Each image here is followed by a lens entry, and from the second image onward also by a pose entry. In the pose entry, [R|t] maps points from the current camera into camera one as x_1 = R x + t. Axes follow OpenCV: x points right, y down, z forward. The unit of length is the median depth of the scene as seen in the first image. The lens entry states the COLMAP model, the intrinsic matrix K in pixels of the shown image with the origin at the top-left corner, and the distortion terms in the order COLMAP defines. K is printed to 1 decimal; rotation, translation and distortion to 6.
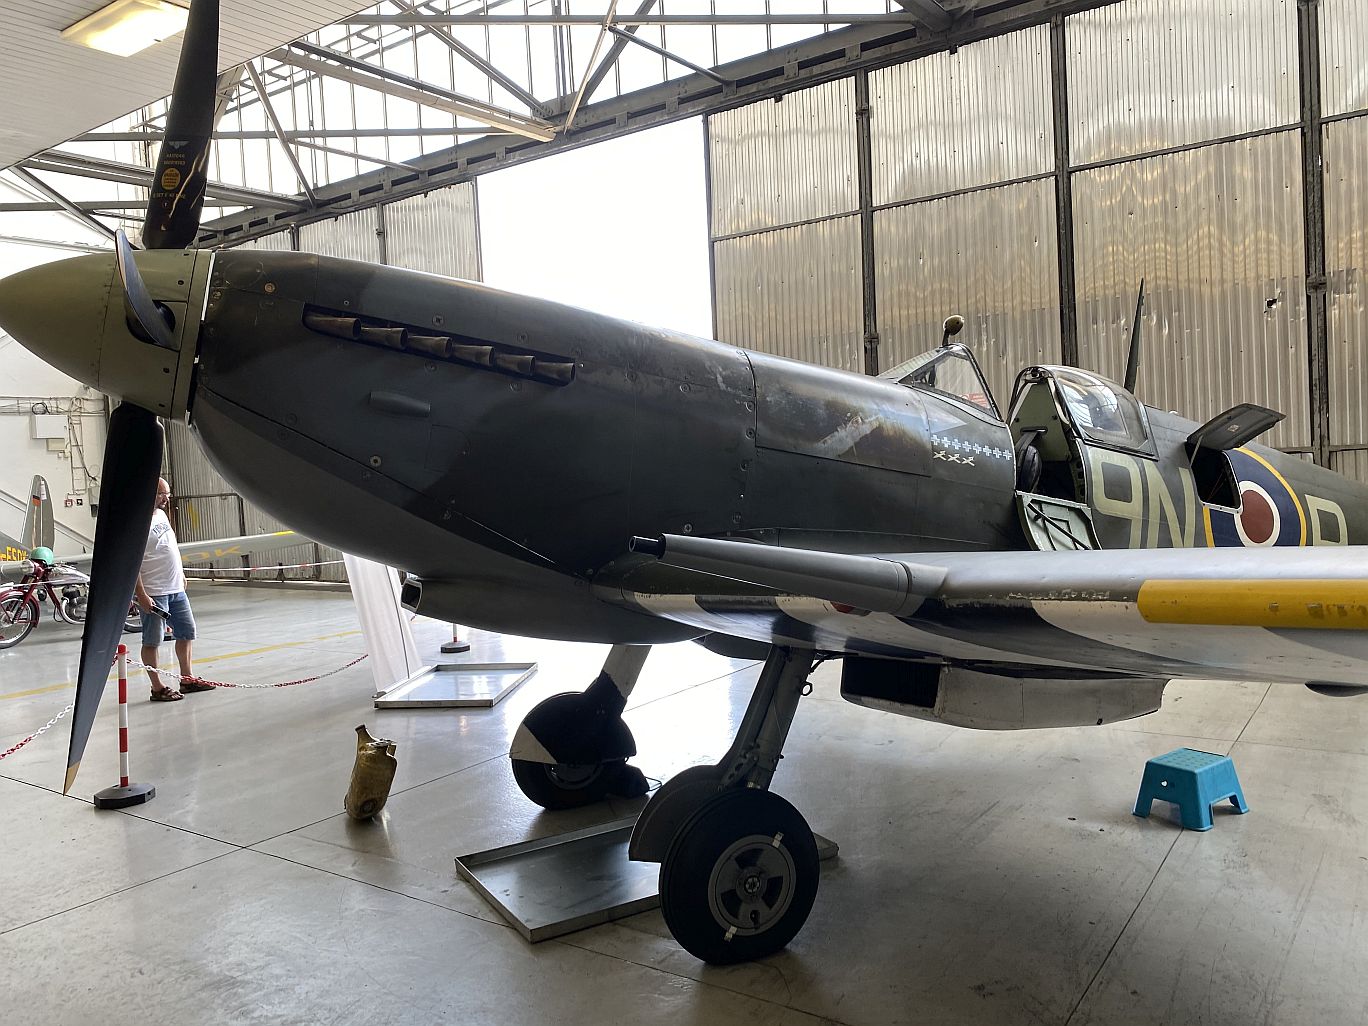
lens RADIAL K [[1056.9, 0, 684.0], [0, 1056.9, 513.0], [0, 0, 1]] dist [0.010271, 0.005493]
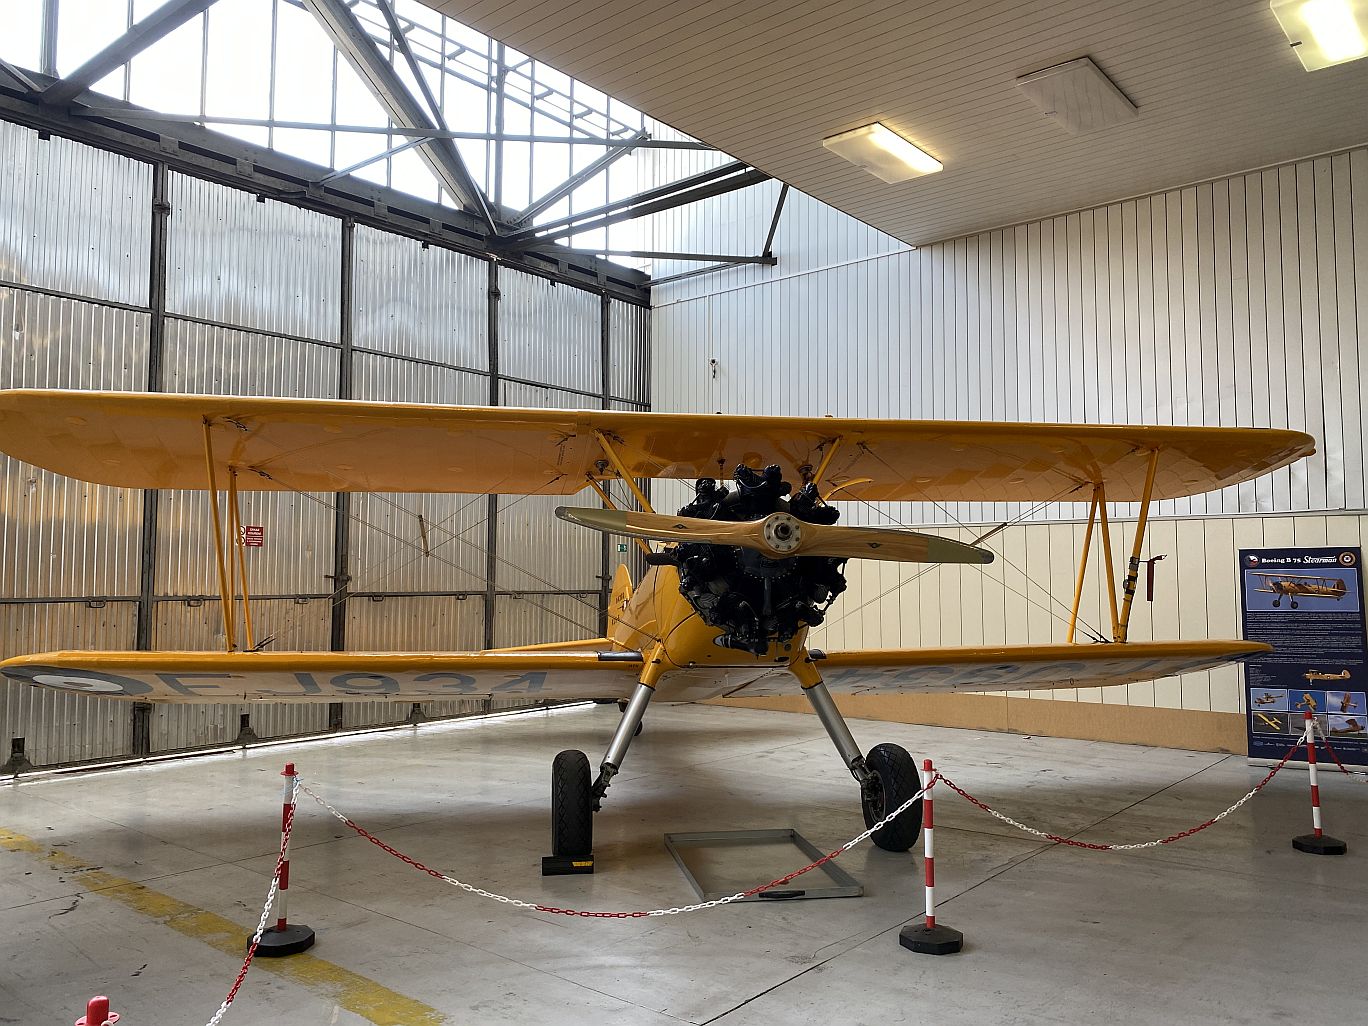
lens RADIAL K [[1056.9, 0, 684.0], [0, 1056.9, 513.0], [0, 0, 1]] dist [0.010271, 0.005493]
pose [[0.100333, 0.110677, 0.988779, -0.734835], [0.039183, 0.992583, -0.115078, 0.007180], [-0.994182, 0.050289, 0.095252, 0.528646]]
